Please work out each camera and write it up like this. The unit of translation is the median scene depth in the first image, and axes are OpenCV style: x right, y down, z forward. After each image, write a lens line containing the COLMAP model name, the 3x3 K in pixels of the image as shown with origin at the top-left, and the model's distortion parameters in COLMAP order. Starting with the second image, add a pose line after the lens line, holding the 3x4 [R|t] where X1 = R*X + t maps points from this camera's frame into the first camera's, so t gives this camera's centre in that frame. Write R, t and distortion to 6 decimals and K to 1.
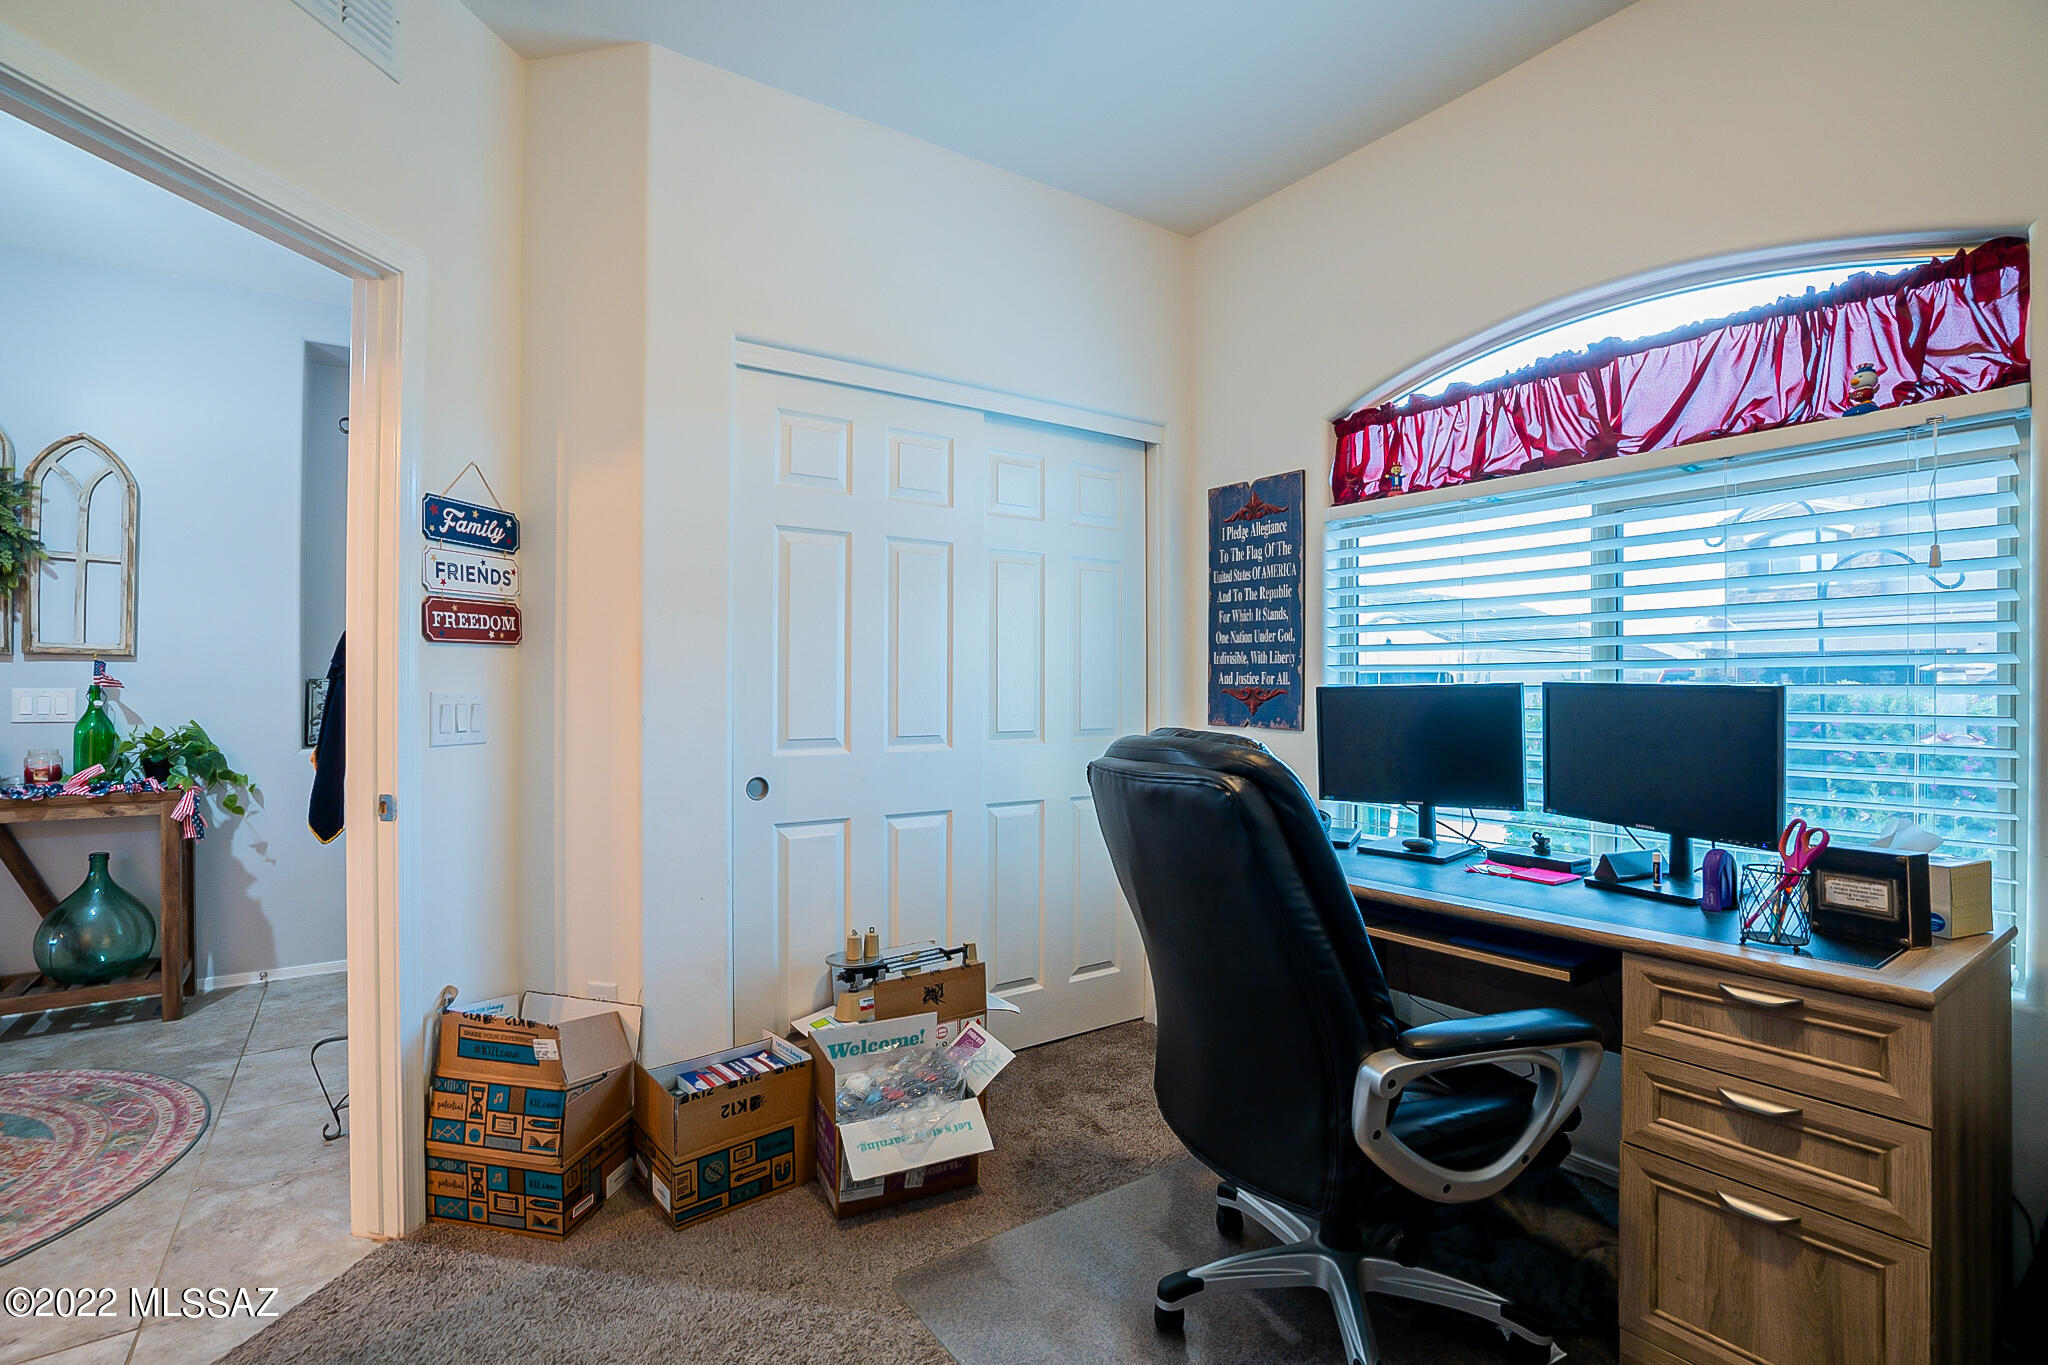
lens RADIAL K [[945.5, 0, 1022.1], [0, 945.5, 678.1], [0, 0, 1]] dist [-0.042741, 0.010209]
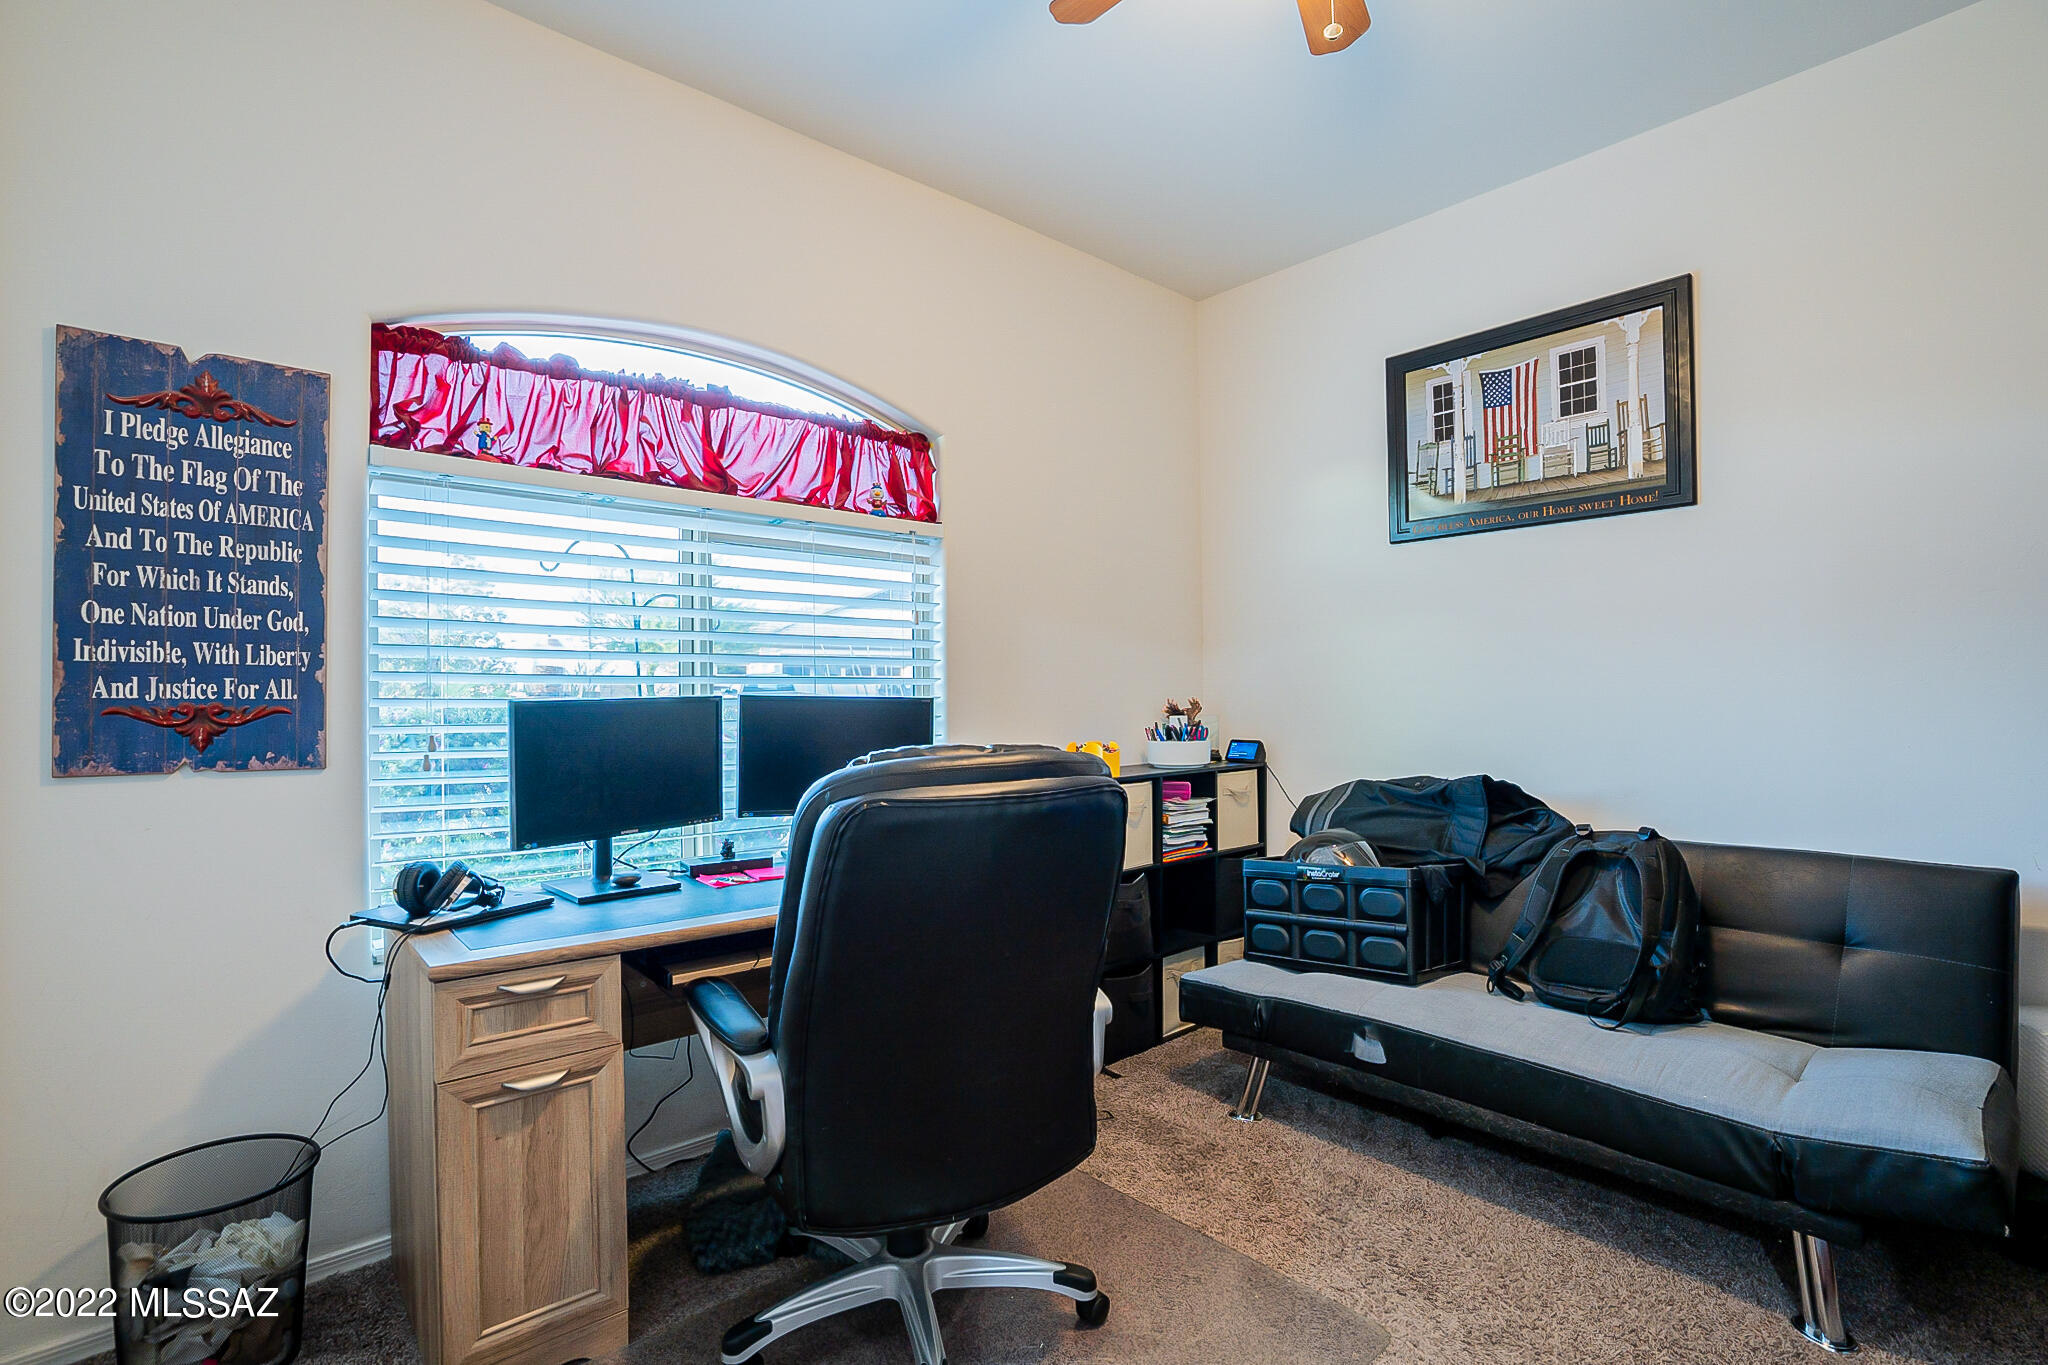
lens RADIAL K [[945.5, 0, 1021.0], [0, 945.5, 688.2], [0, 0, 1]] dist [-0.042741, 0.010209]
pose [[-0.107995, 0.009271, 0.994108, -0.388840], [-0.002625, 0.999950, -0.009610, 0.004140], [-0.994148, -0.003647, -0.107965, 0.570912]]
